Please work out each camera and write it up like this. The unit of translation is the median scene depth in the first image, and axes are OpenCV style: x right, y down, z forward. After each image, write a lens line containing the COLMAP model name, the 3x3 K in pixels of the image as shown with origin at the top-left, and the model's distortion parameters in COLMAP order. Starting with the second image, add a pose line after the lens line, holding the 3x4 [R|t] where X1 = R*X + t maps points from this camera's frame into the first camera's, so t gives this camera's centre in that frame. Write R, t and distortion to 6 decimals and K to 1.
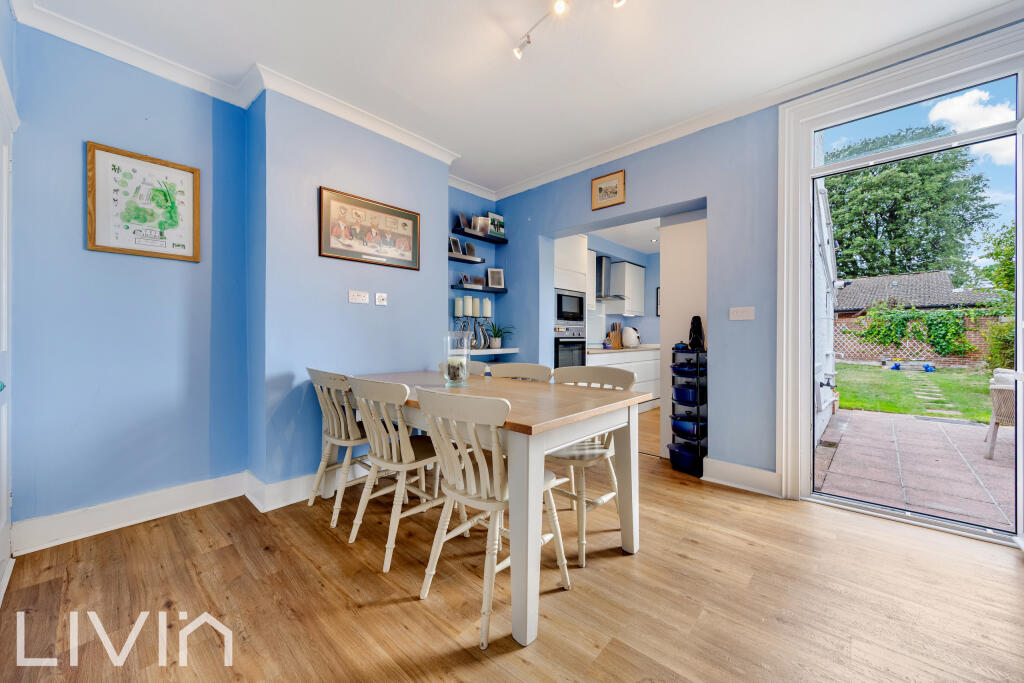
lens RADIAL K [[389.1, 0, 512.0], [0, 389.1, 341.5], [0, 0, 1]] dist [-0.000142, -0.000070]
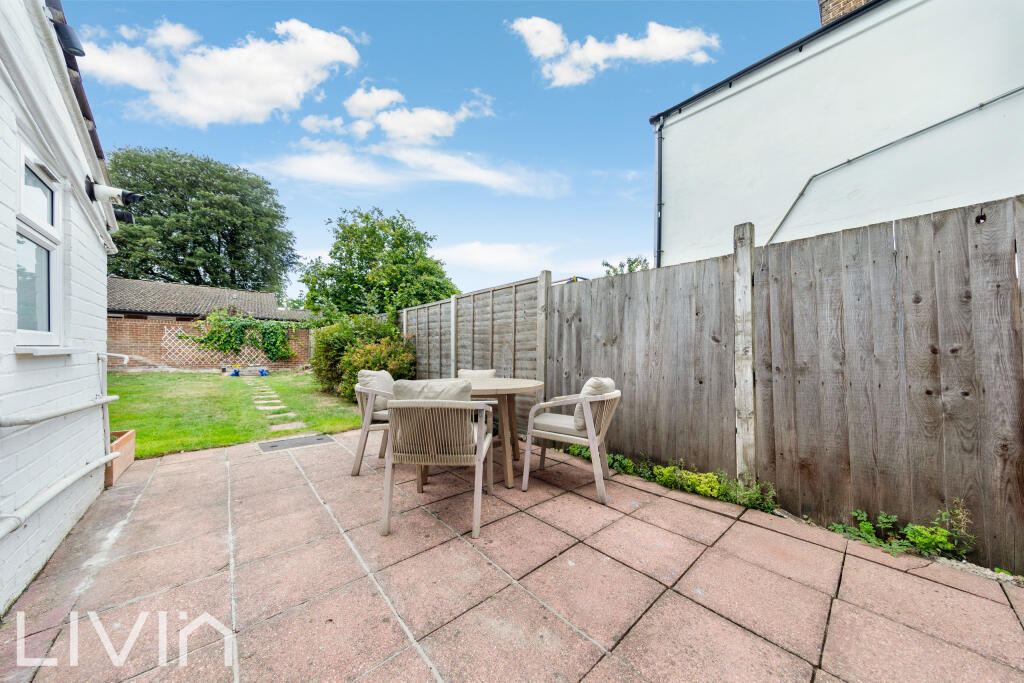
lens RADIAL K [[331.0, 0, 511.7], [0, 331.0, 355.1], [0, 0, 1]] dist [0.000538, 0.000024]
pose [[0.097820, -0.007601, 0.995175, 0.216619], [-0.001384, 0.999969, 0.007774, 0.011344], [-0.995203, -0.002138, 0.097806, 0.217572]]
